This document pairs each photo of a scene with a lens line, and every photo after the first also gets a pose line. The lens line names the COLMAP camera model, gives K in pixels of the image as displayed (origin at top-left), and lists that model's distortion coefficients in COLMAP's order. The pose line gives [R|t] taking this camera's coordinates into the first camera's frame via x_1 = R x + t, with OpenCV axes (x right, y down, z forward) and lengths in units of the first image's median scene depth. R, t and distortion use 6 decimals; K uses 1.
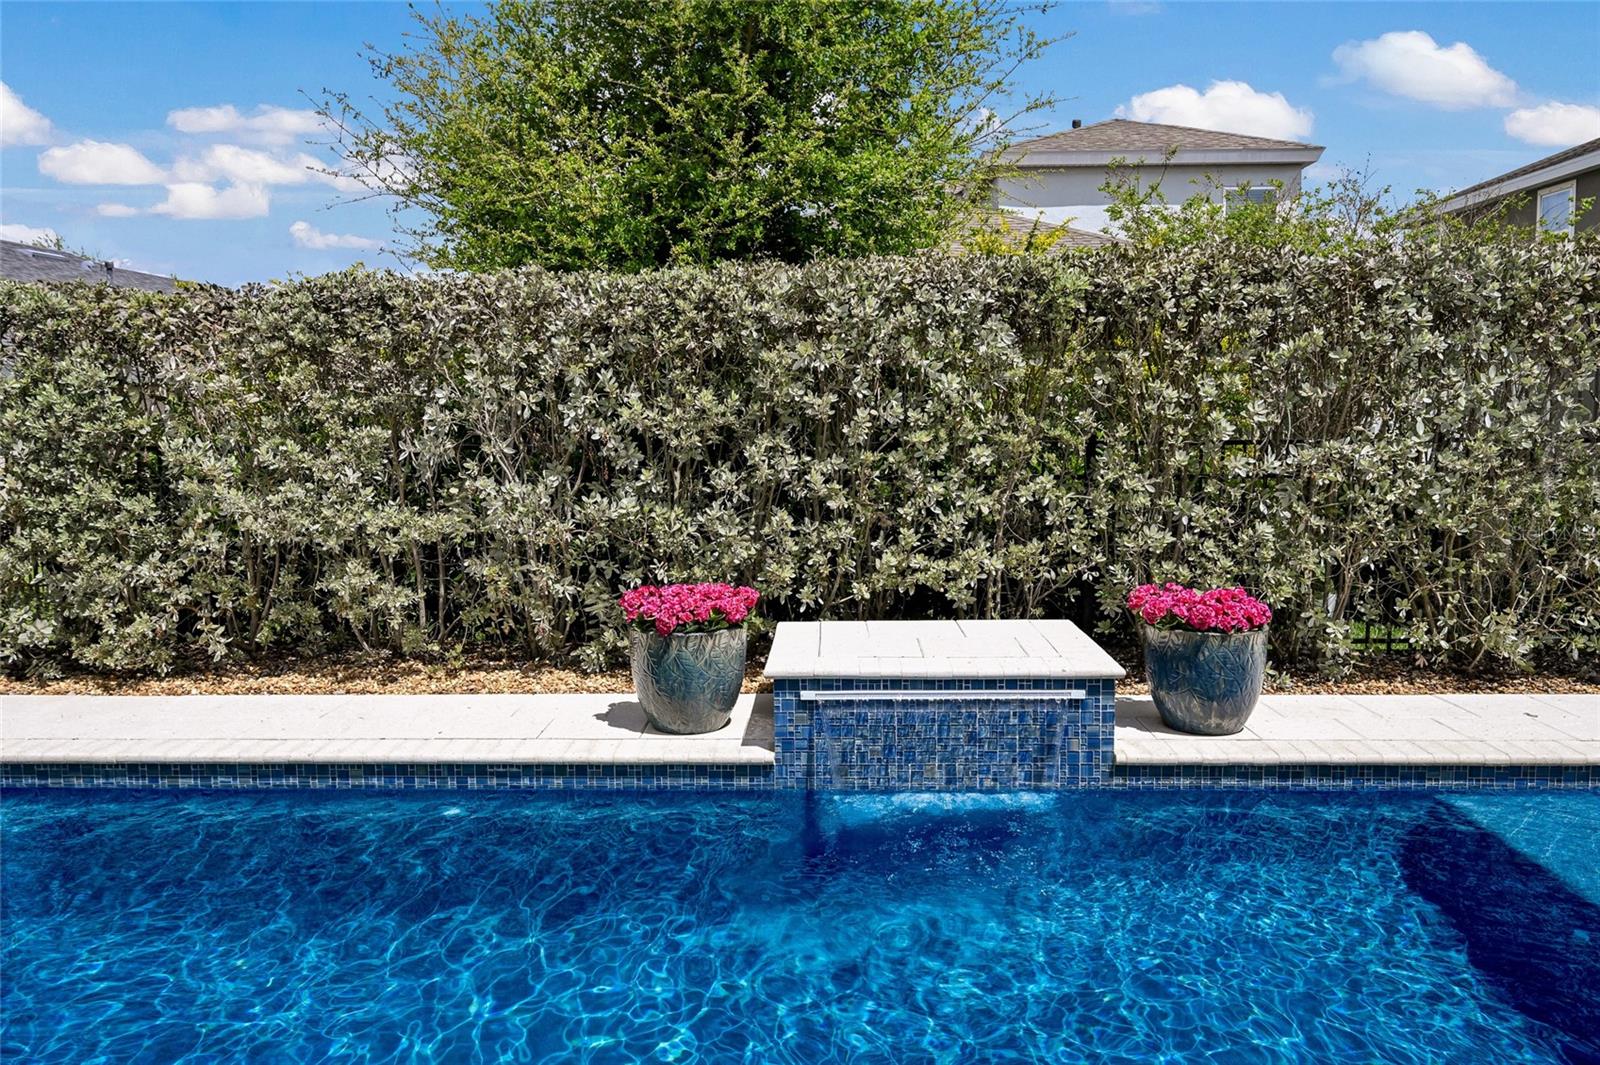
lens RADIAL K [[1120.5, 0, 800.0], [0, 1120.5, 532.5], [0, 0, 1]] dist [-0.002764, -0.000595]
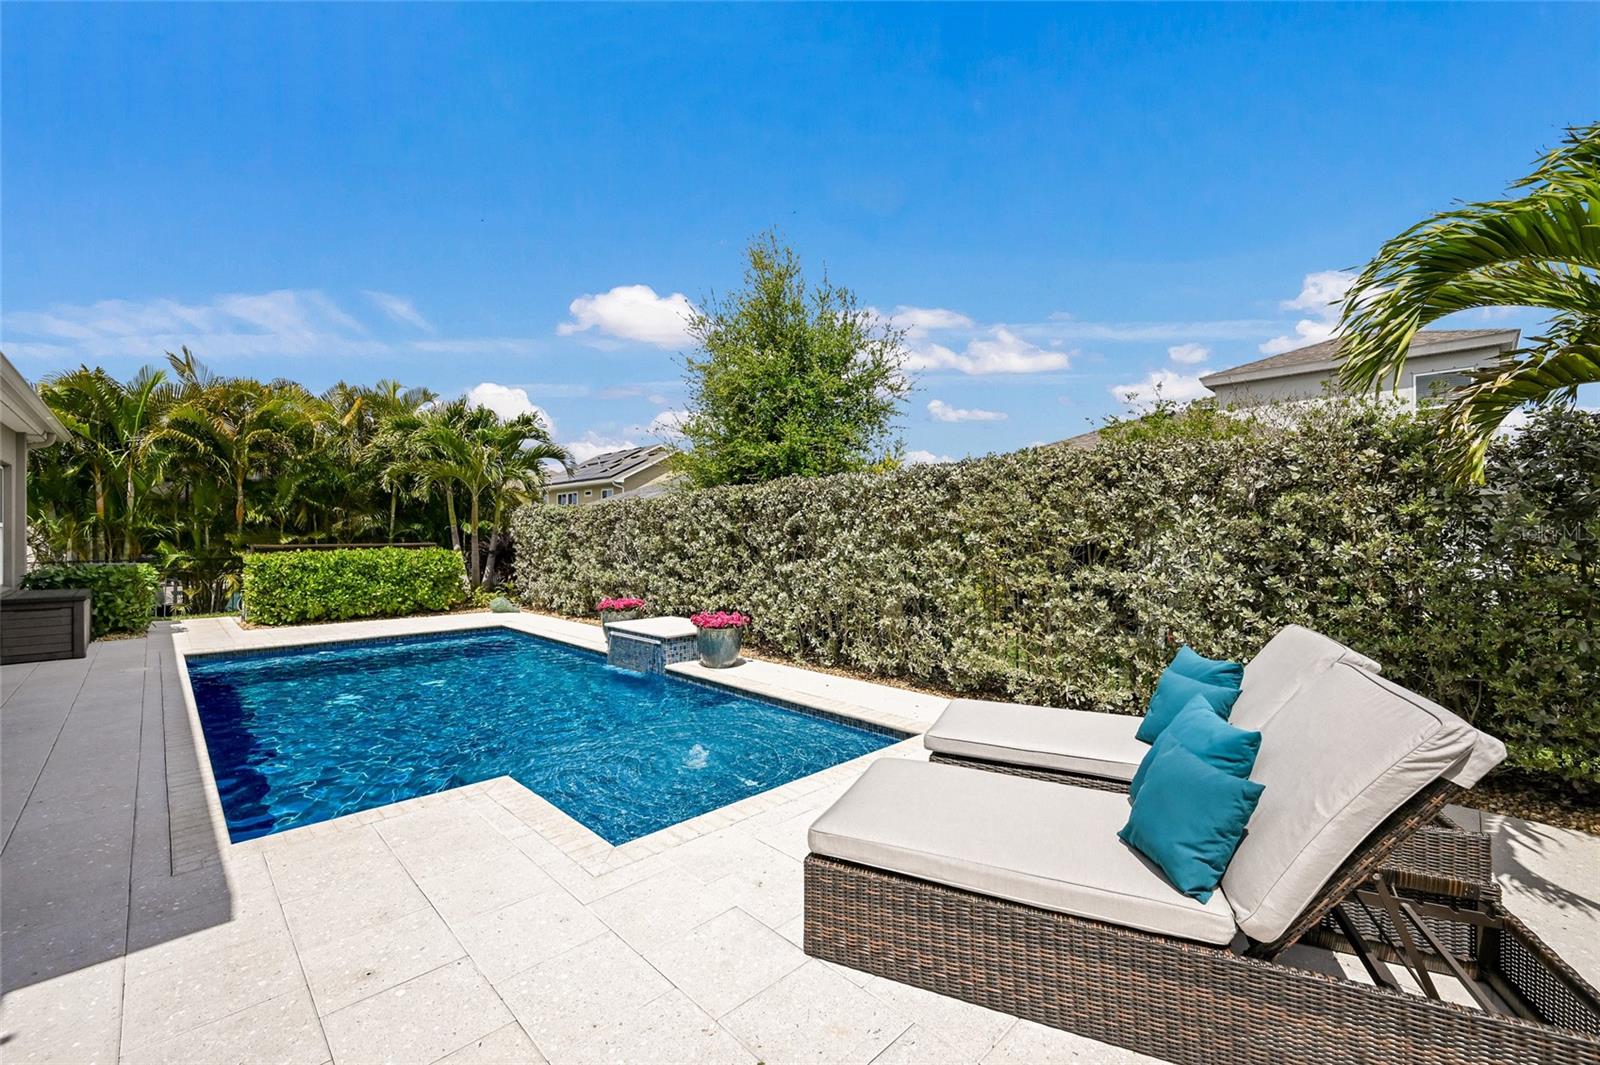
lens RADIAL K [[659.9, 0, 800.0], [0, 659.9, 532.5], [0, 0, 1]] dist [0.000565, 0.000005]
pose [[0.732375, -0.000895, -0.680901, 1.383650], [-0.087383, 0.991607, -0.095292, -0.004133], [0.675272, 0.129288, 0.726149, -0.015755]]
